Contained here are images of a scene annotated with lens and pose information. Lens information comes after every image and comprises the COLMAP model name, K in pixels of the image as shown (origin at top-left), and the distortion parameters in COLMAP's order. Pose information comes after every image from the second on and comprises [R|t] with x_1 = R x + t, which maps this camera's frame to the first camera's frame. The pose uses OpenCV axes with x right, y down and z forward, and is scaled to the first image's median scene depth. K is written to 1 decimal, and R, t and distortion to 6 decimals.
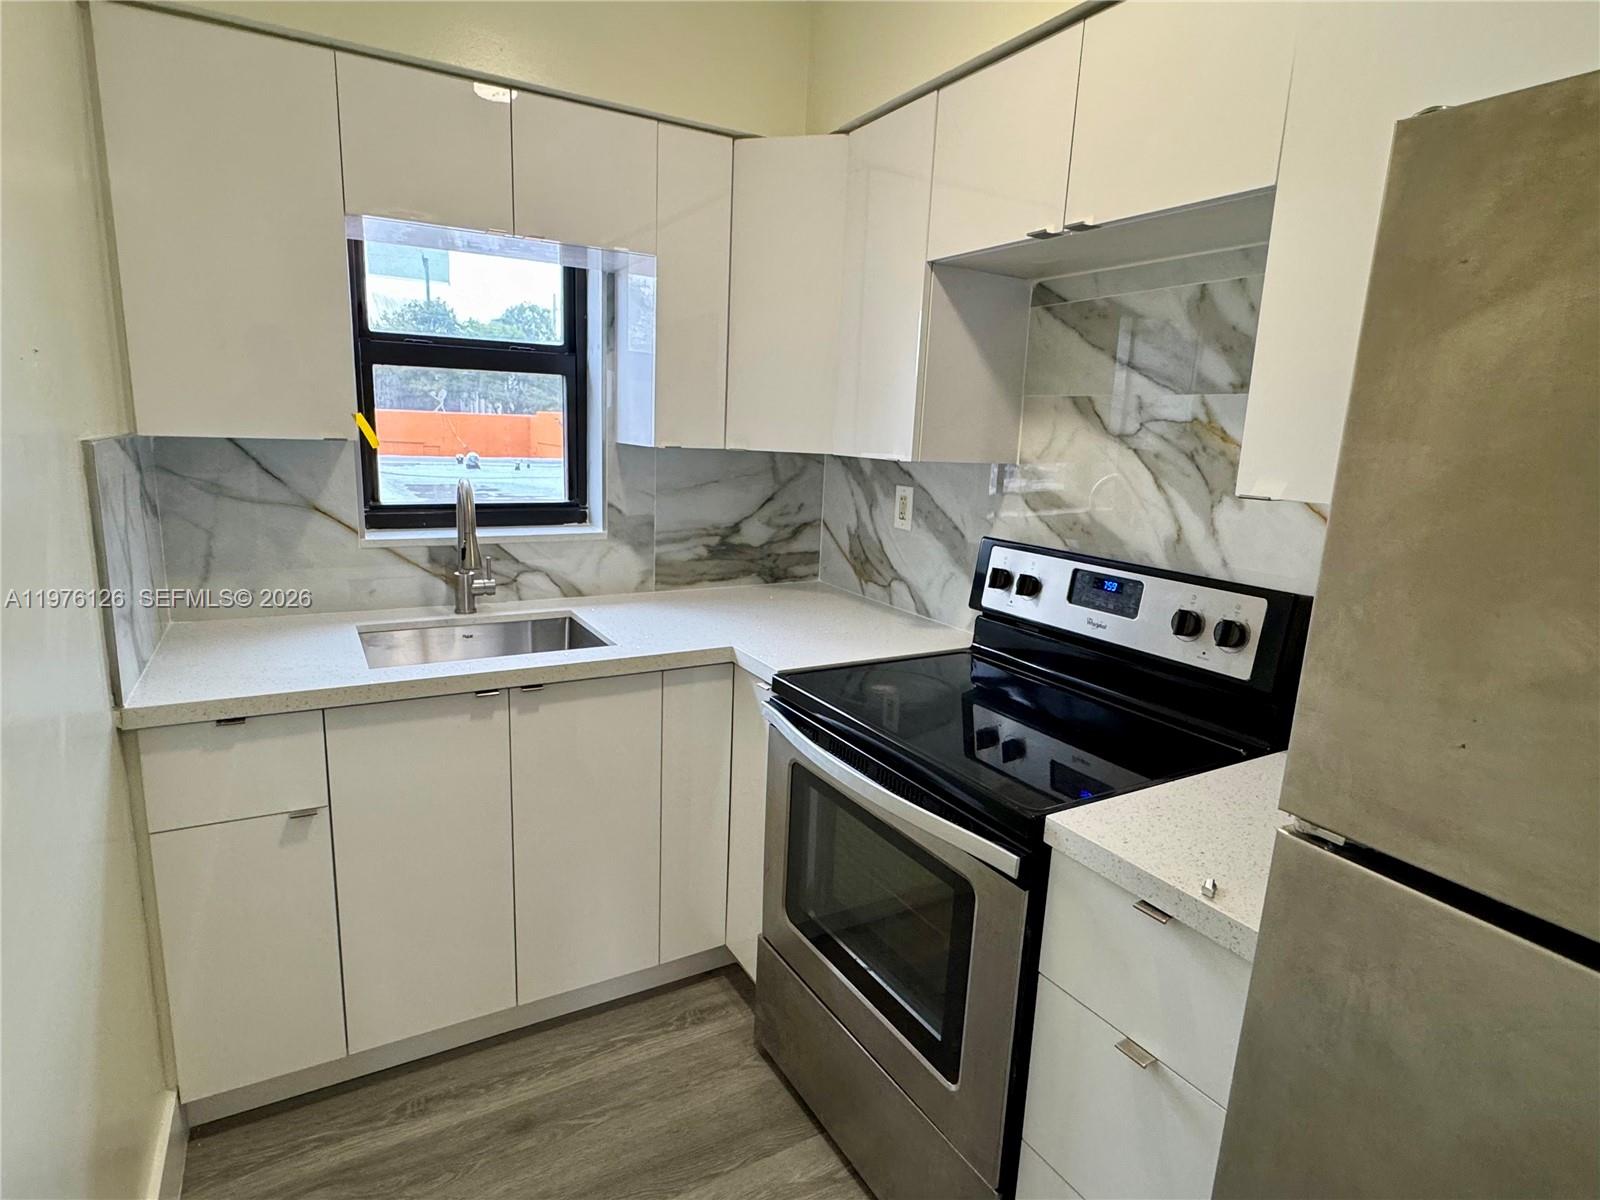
lens RADIAL K [[851.9, 0, 794.7], [0, 851.9, 595.4], [0, 0, 1]] dist [-0.000133, -0.000830]
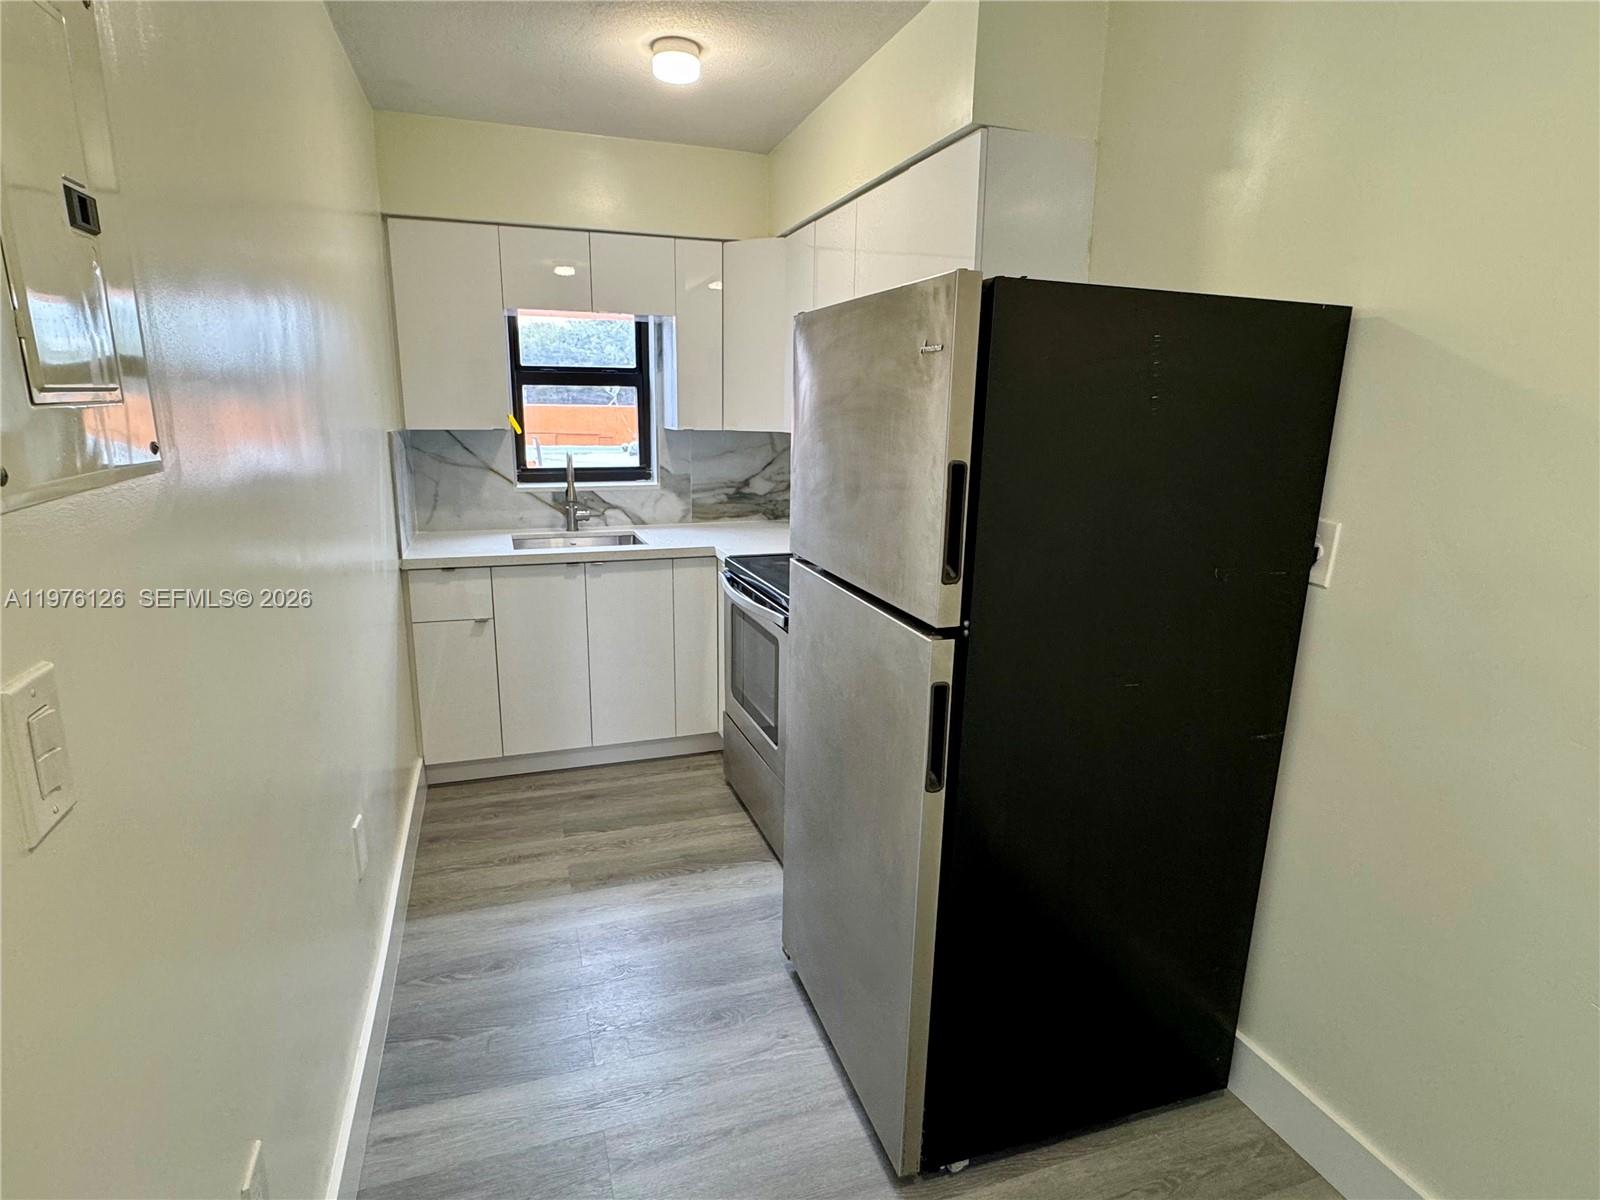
lens RADIAL K [[851.9, 0, 794.7], [0, 851.9, 595.4], [0, 0, 1]] dist [-0.000133, -0.000830]
pose [[0.981925, 0.013742, -0.188772, 0.367020], [-0.010631, 0.999791, 0.017478, 0.113899], [0.188973, -0.015156, 0.981865, -0.577910]]
